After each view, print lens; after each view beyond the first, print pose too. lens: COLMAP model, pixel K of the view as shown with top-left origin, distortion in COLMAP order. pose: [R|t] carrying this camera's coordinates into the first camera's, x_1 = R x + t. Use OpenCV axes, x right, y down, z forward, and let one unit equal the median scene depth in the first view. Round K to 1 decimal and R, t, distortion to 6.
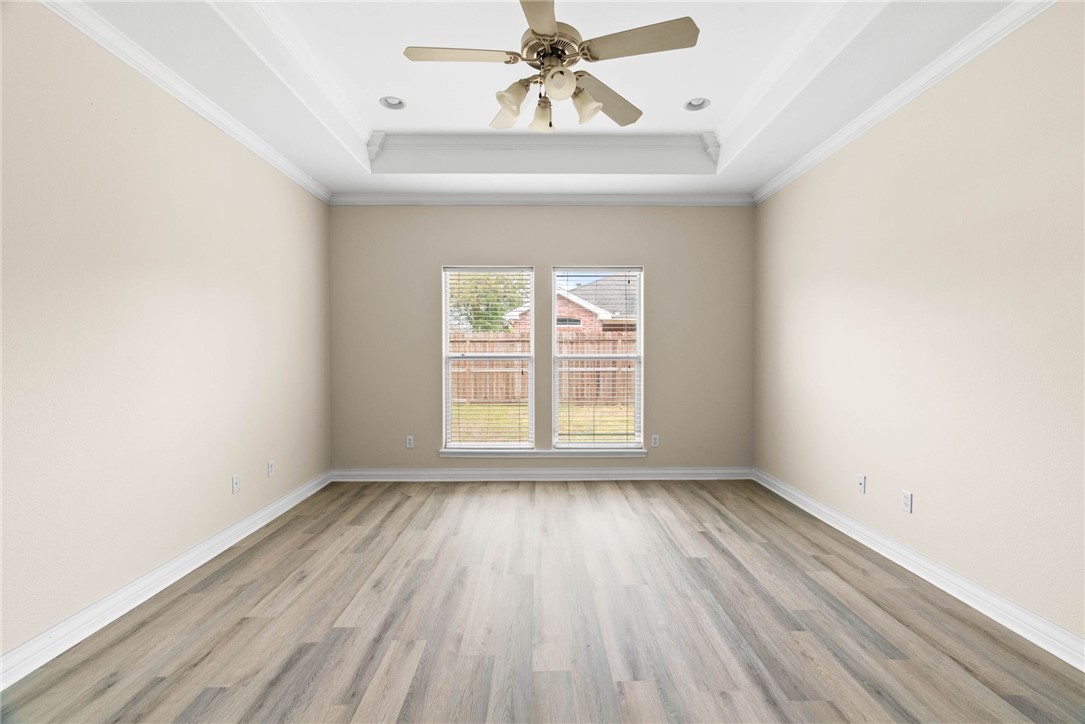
lens RADIAL K [[493.4, 0, 541.8], [0, 493.4, 355.8], [0, 0, 1]] dist [-0.003846, 0.001860]
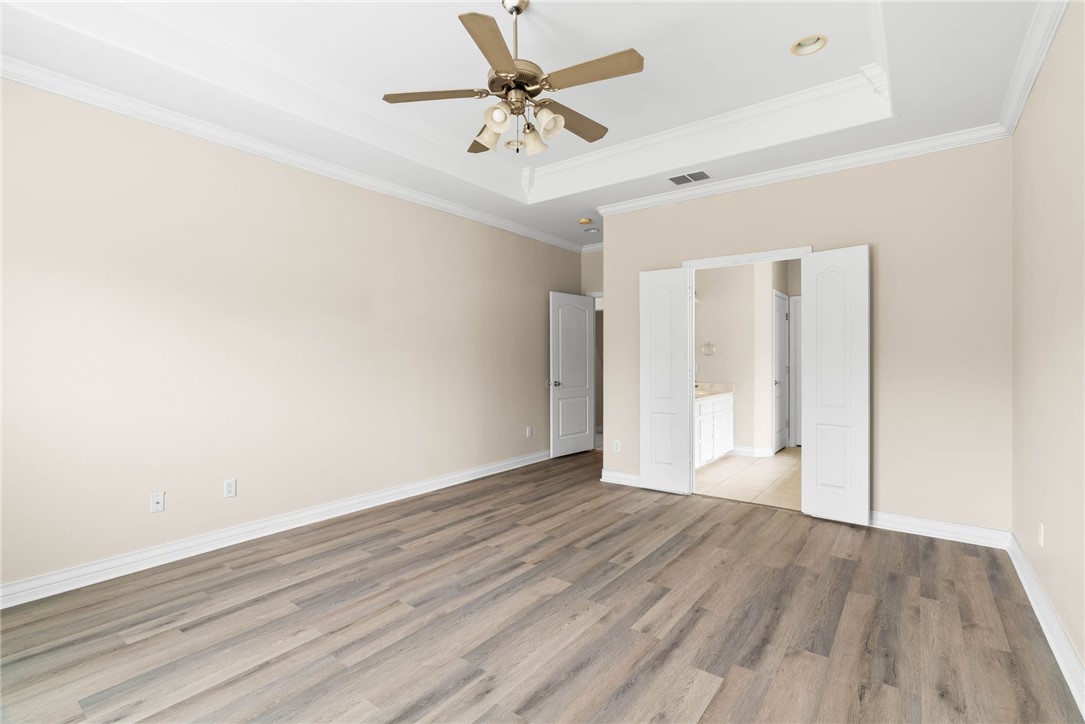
lens RADIAL K [[493.4, 0, 538.2], [0, 493.4, 359.3], [0, 0, 1]] dist [-0.003846, 0.001860]
pose [[-0.786931, 0.006355, 0.617008, -0.748845], [0.009020, 0.999959, 0.001205, -0.005622], [-0.616975, 0.006514, -0.786956, 1.988207]]
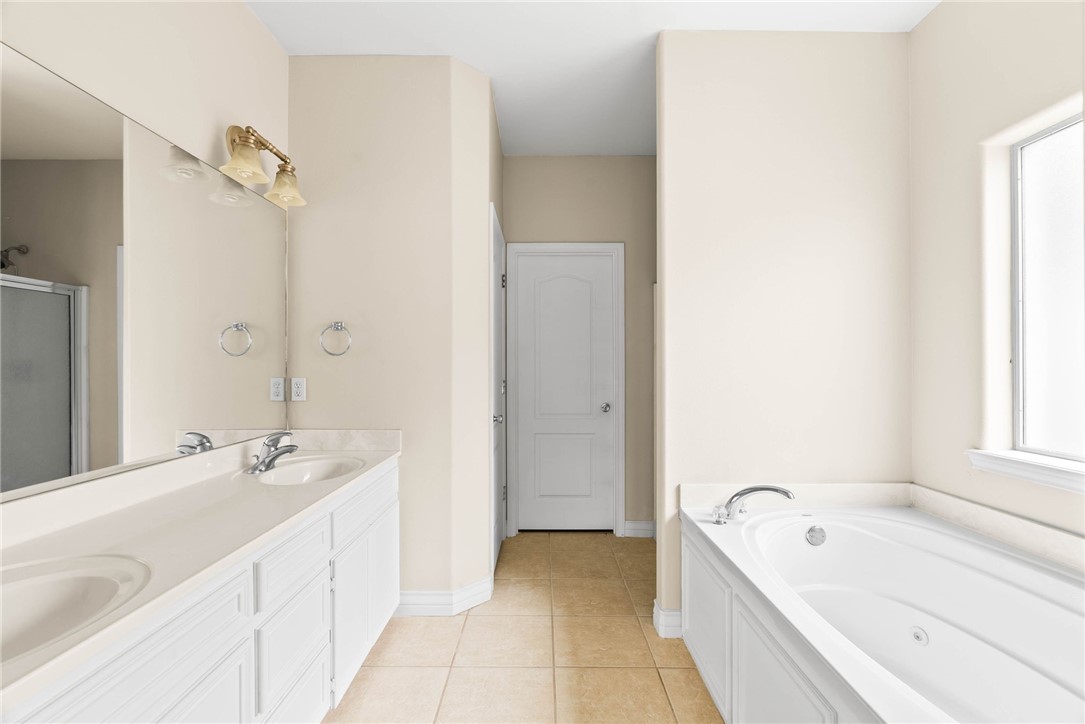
lens RADIAL K [[493.4, 0, 542.4], [0, 493.4, 360.1], [0, 0, 1]] dist [-0.003846, 0.001860]
pose [[-0.999927, 0.004505, 0.011246, -0.395724], [0.004526, 0.999988, 0.001791, -0.004553], [-0.011237, 0.001841, -0.999935, 0.791227]]
